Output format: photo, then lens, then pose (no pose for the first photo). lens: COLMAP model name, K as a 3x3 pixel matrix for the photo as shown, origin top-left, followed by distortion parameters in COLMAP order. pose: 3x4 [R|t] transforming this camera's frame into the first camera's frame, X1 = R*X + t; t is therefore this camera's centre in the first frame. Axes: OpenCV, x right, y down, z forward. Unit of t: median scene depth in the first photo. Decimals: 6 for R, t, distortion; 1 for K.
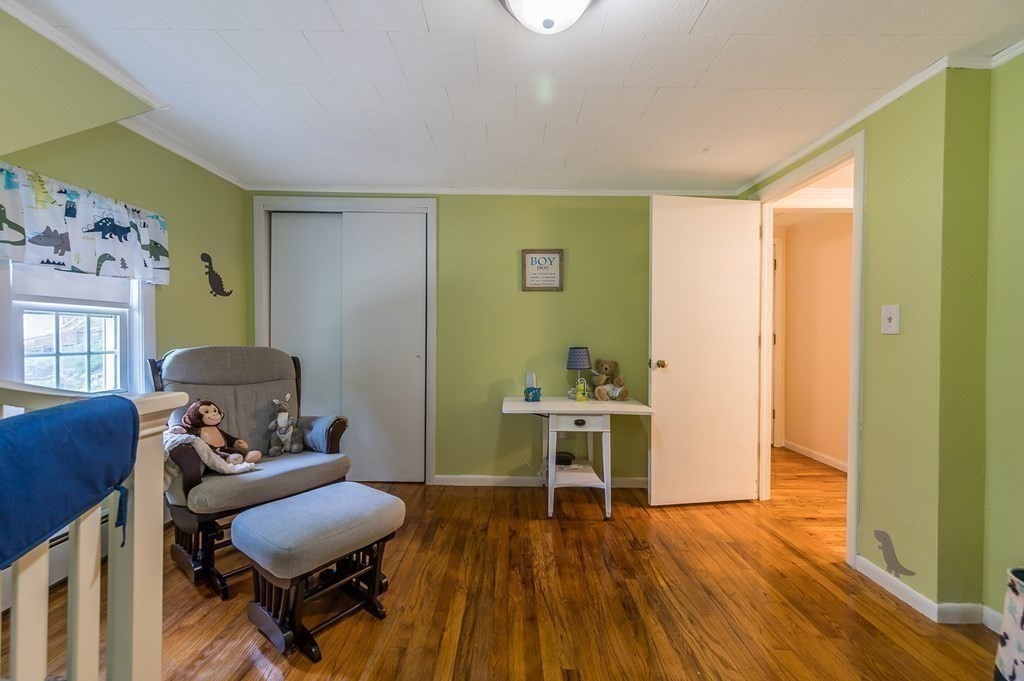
lens RADIAL K [[409.0, 0, 509.7], [0, 409.0, 342.2], [0, 0, 1]] dist [-0.004565, 0.000667]
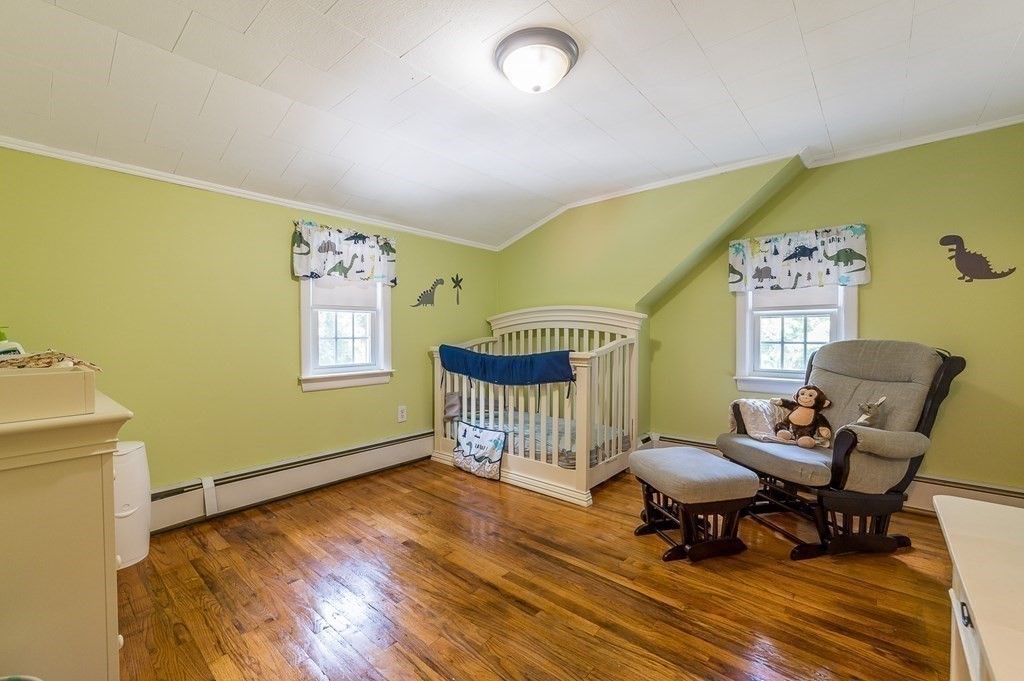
lens RADIAL K [[434.8, 0, 502.3], [0, 434.8, 339.2], [0, 0, 1]] dist [-0.000101, -0.000924]
pose [[-0.671017, 0.006904, -0.741410, 0.800964], [-0.009272, 0.999800, 0.017702, -0.002828], [0.741384, 0.018753, -0.670819, 1.234477]]
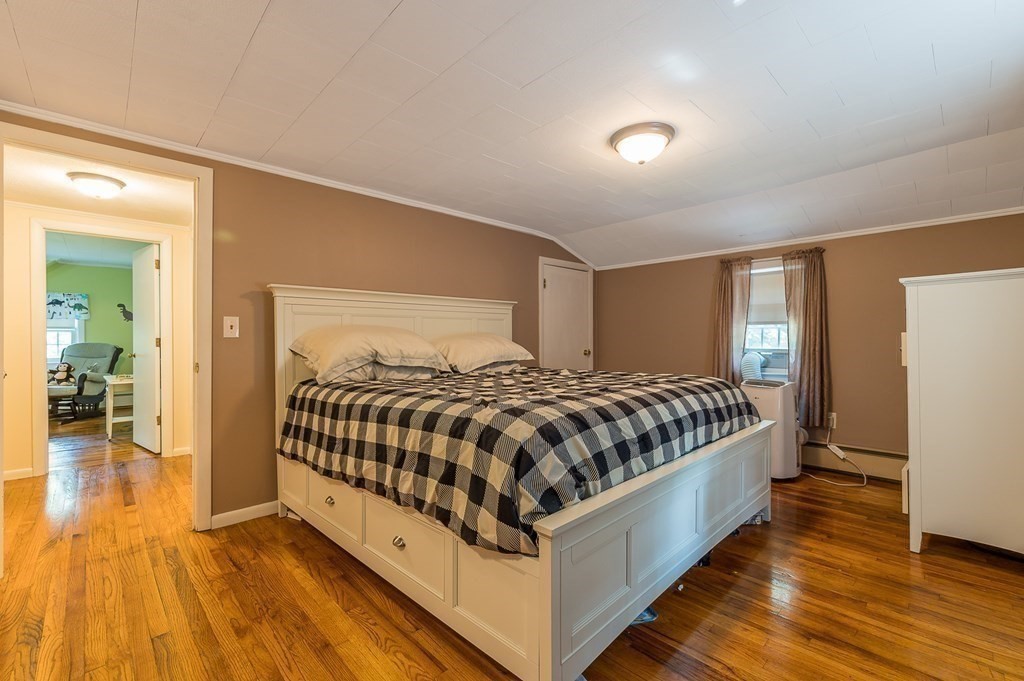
lens RADIAL K [[434.8, 0, 504.9], [0, 434.8, 342.4], [0, 0, 1]] dist [-0.000101, -0.000924]
pose [[0.670133, 0.005369, -0.742222, 3.556374], [-0.007358, 0.999973, 0.000590, -0.014370], [0.742205, 0.005066, 0.670154, 1.300957]]
